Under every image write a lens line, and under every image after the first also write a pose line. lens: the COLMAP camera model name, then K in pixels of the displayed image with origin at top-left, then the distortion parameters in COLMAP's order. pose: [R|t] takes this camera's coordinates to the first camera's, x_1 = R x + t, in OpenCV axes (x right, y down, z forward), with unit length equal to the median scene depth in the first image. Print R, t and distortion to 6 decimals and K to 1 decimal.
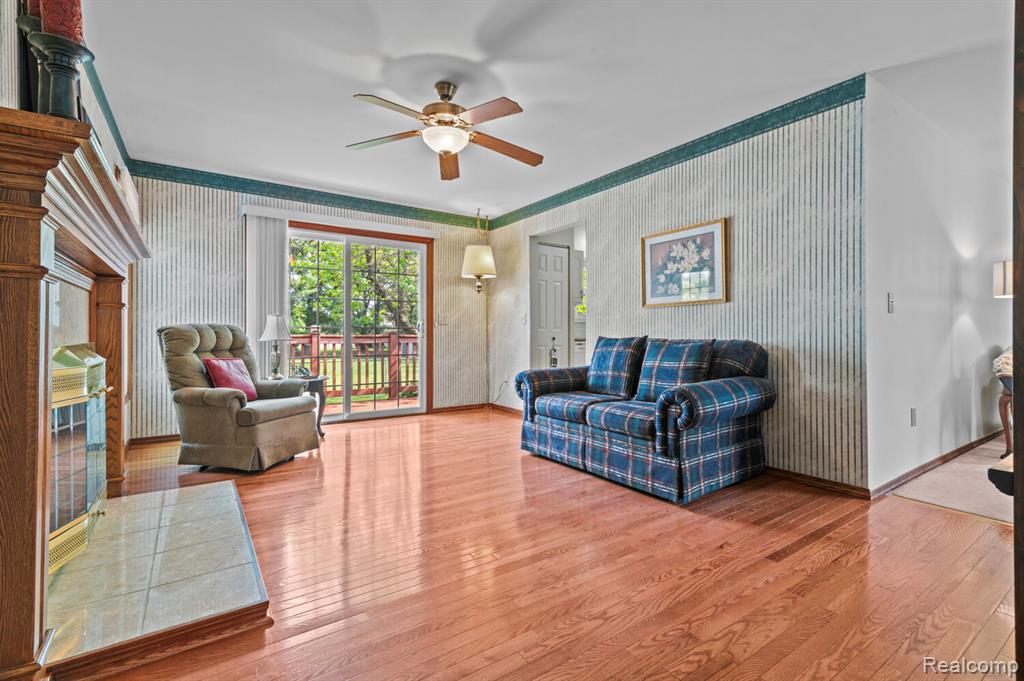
lens RADIAL K [[466.6, 0, 518.4], [0, 466.6, 335.2], [0, 0, 1]] dist [0.003257, -0.000294]
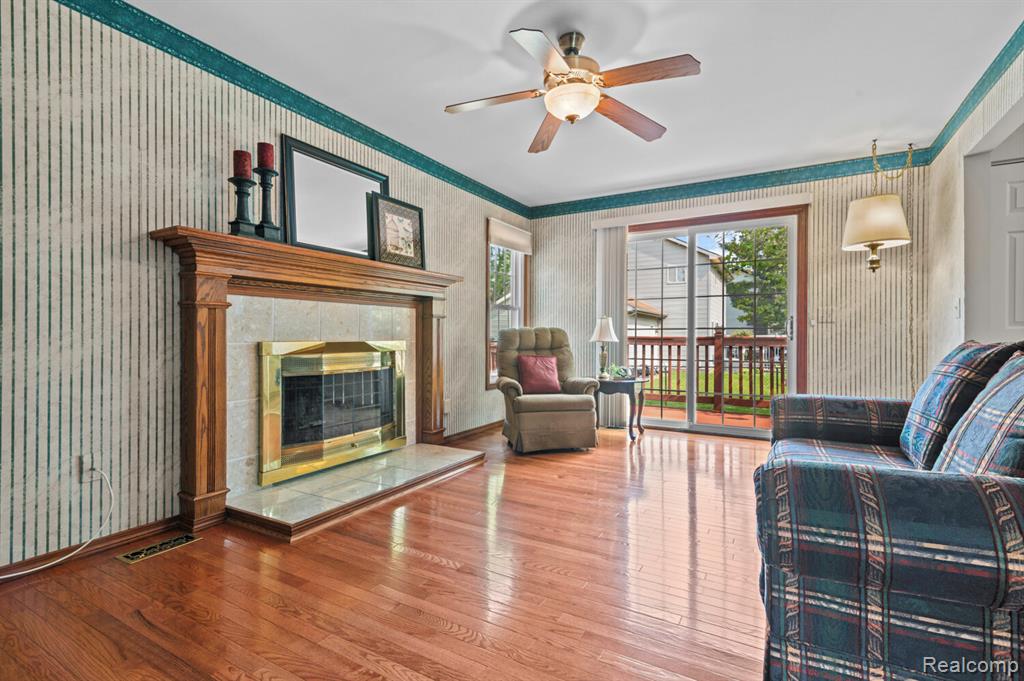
lens RADIAL K [[466.6, 0, 518.9], [0, 466.6, 338.8], [0, 0, 1]] dist [0.003257, -0.000294]
pose [[0.432051, 0.005330, -0.901833, 0.329422], [-0.002407, 0.999986, 0.004757, 0.000154], [0.901846, 0.000115, 0.432058, 0.327039]]
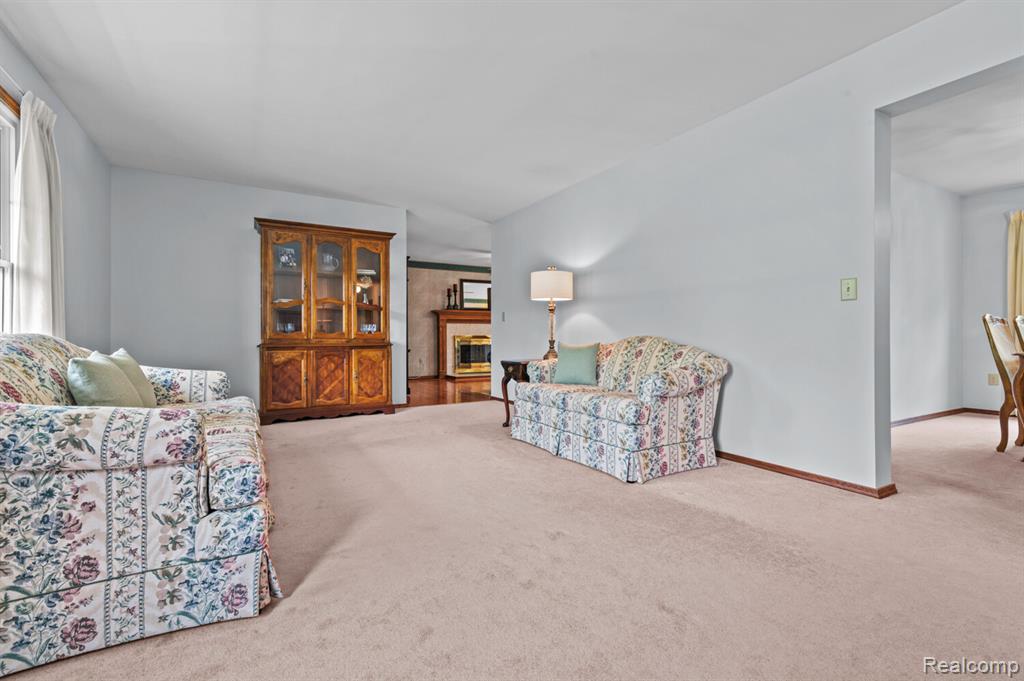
lens RADIAL K [[466.6, 0, 511.5], [0, 466.6, 340.4], [0, 0, 1]] dist [0.003257, -0.000294]
pose [[-0.081856, 0.012853, -0.996561, 1.866494], [0.006028, 0.999905, 0.012401, 0.005353], [0.996626, -0.004992, -0.081925, 0.742820]]
